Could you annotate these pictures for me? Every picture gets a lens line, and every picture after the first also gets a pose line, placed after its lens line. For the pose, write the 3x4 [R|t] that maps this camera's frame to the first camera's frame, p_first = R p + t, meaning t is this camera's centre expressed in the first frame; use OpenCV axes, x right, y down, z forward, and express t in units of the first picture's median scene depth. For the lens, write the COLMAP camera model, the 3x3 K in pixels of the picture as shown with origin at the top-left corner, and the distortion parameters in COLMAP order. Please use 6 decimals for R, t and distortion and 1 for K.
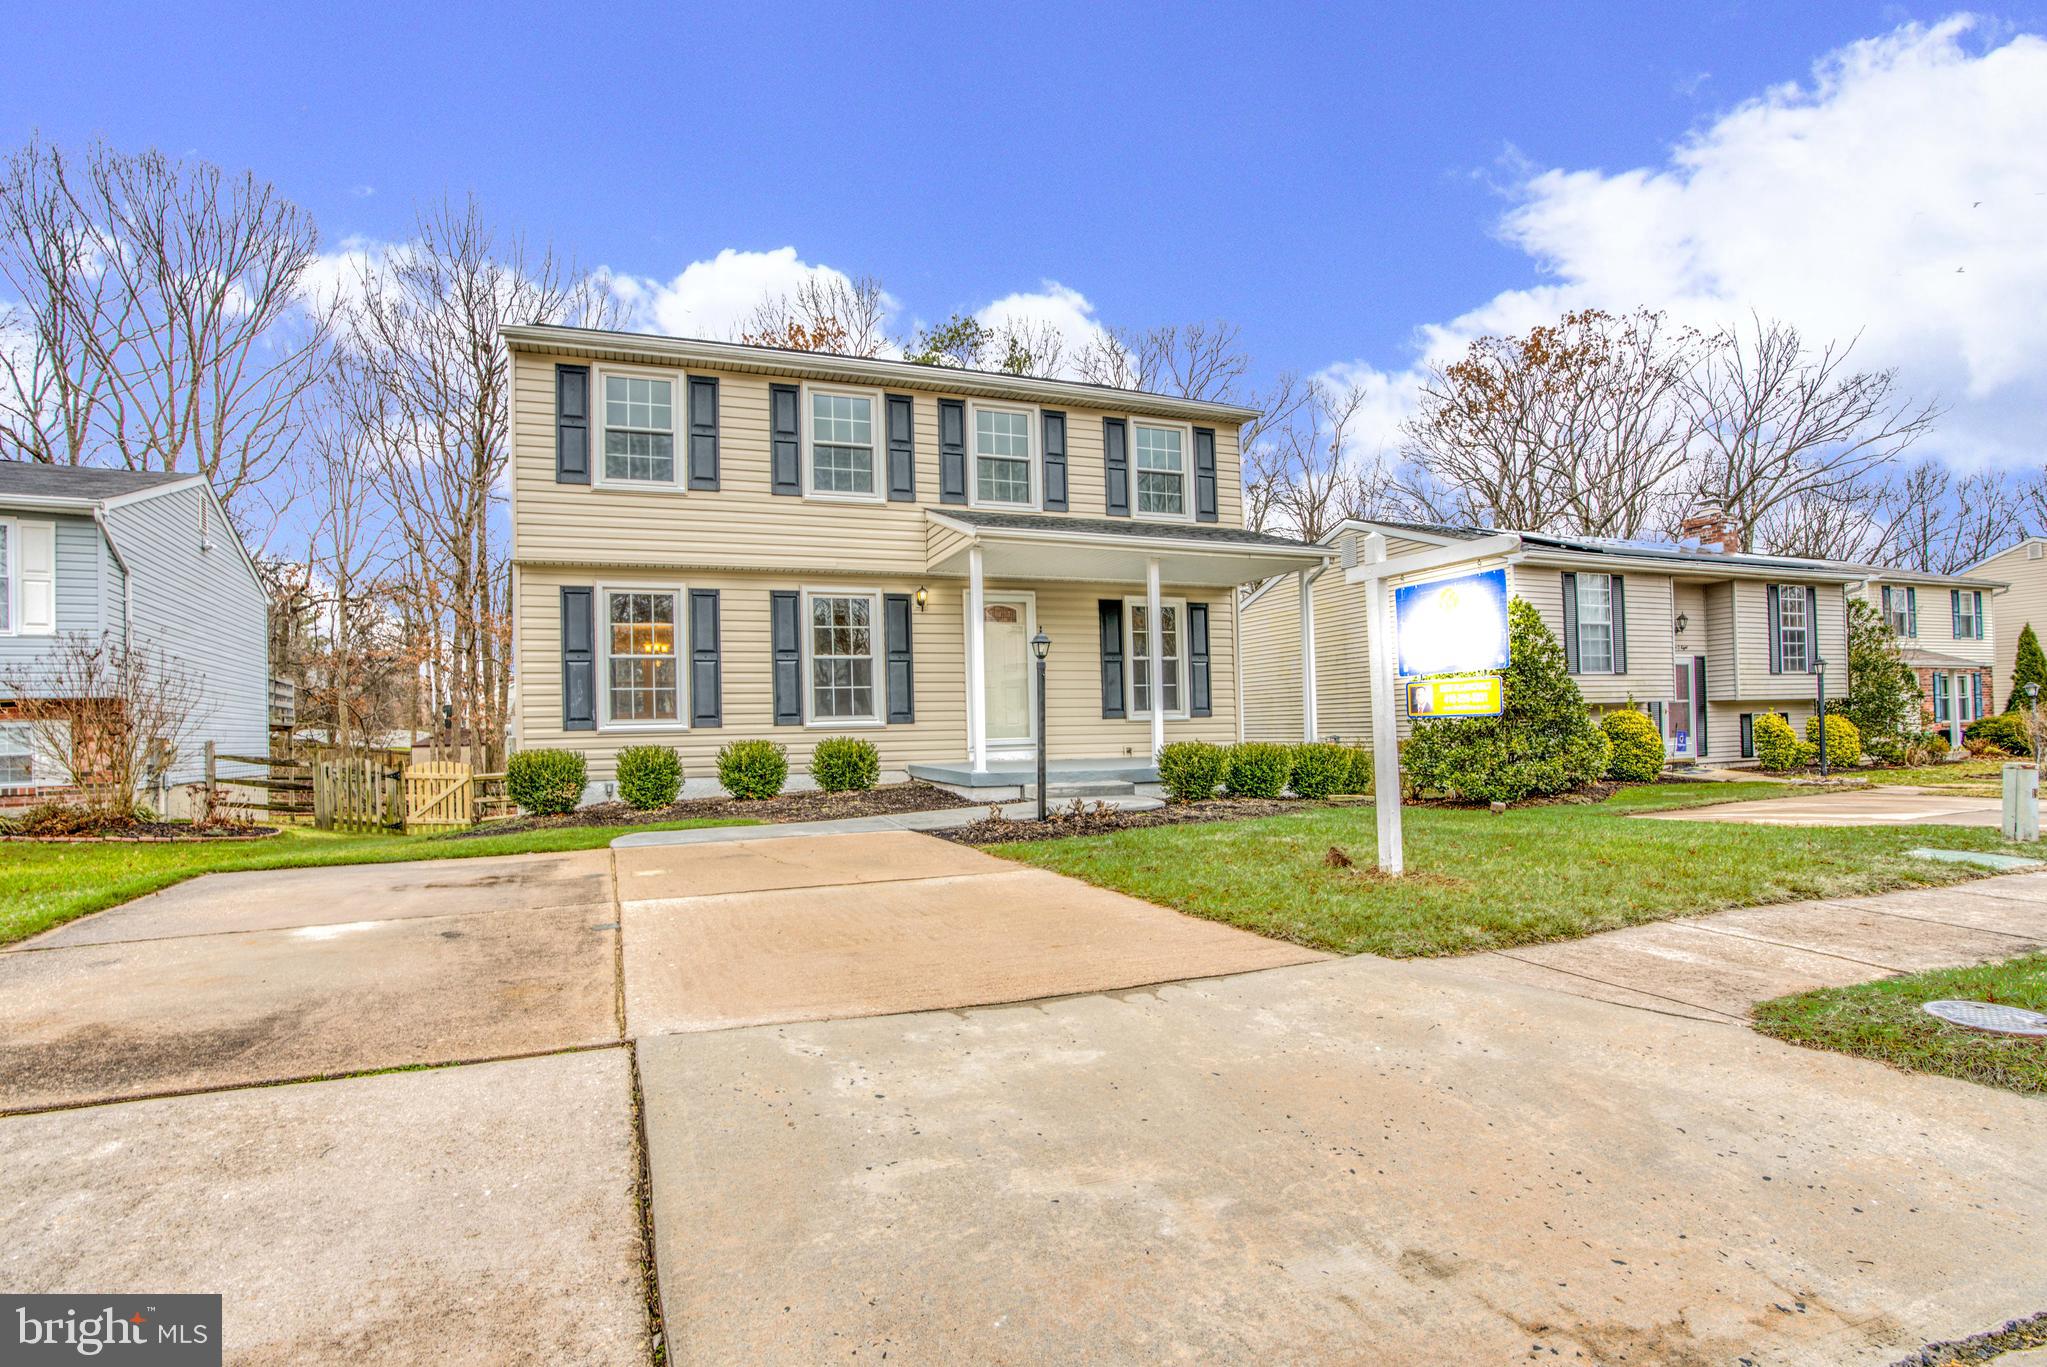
lens RADIAL K [[947.0, 0, 1011.9], [0, 947.0, 691.5], [0, 0, 1]] dist [-0.061849, 0.022053]
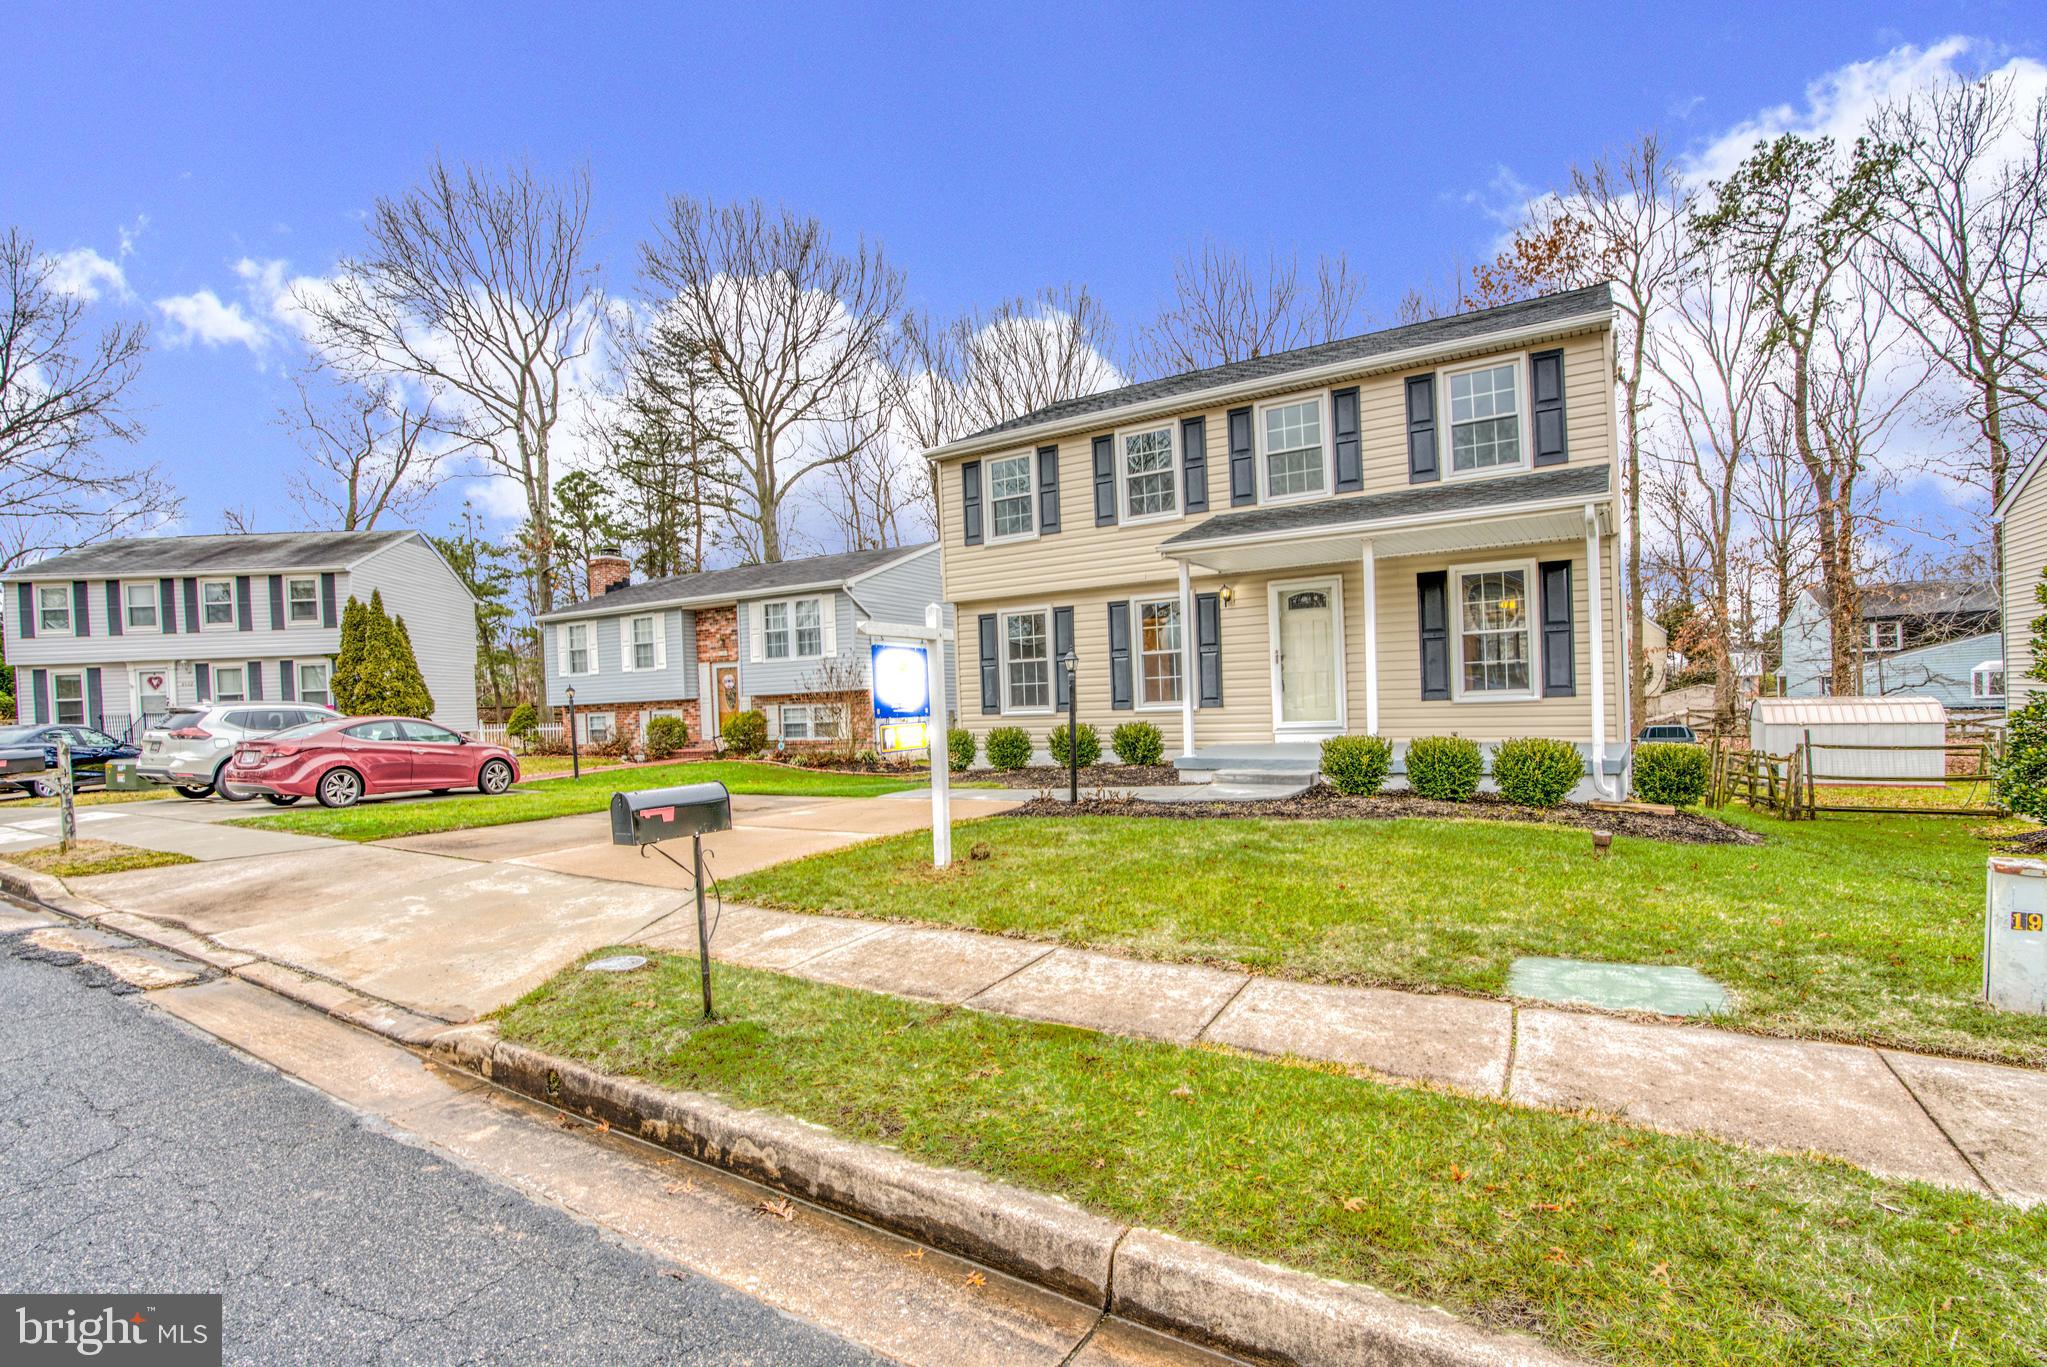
lens RADIAL K [[952.9, 0, 1016.3], [0, 952.9, 684.3], [0, 0, 1]] dist [-0.067009, 0.028246]
pose [[0.604723, -0.015387, -0.796287, 0.672567], [0.047795, 0.998713, 0.016999, -0.025806], [0.795000, -0.048338, 0.604680, 0.131353]]
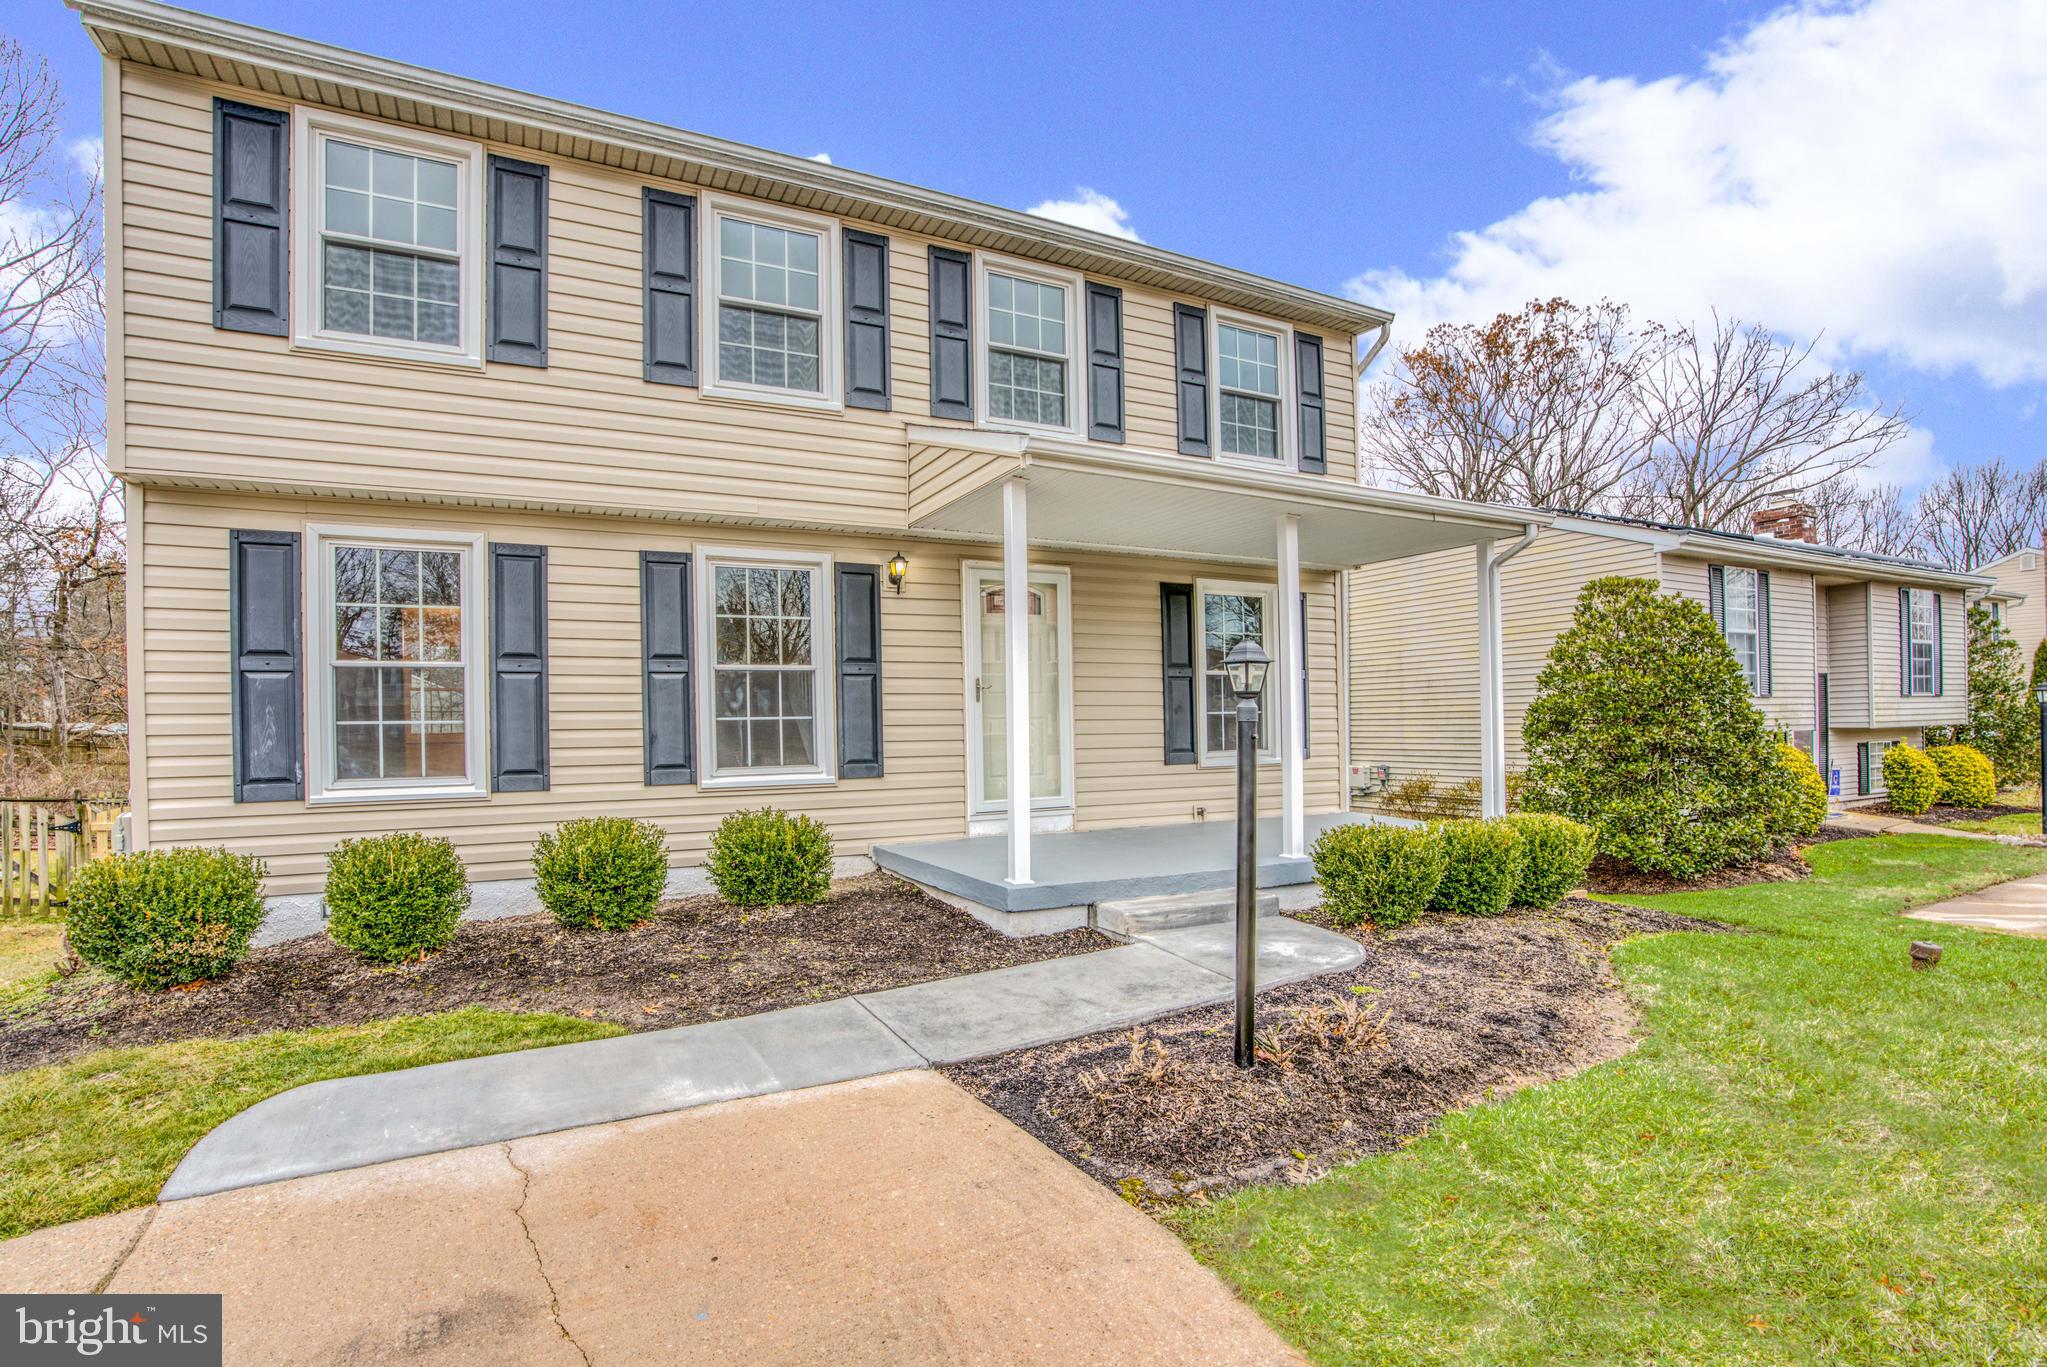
lens RADIAL K [[962.0, 0, 1018.1], [0, 962.0, 701.9], [0, 0, 1]] dist [-0.062405, 0.021546]
pose [[0.994901, 0.011286, 0.100226, -0.082681], [-0.012948, 0.999789, 0.015953, -0.027096], [-0.100025, -0.017169, 0.994837, 0.392727]]
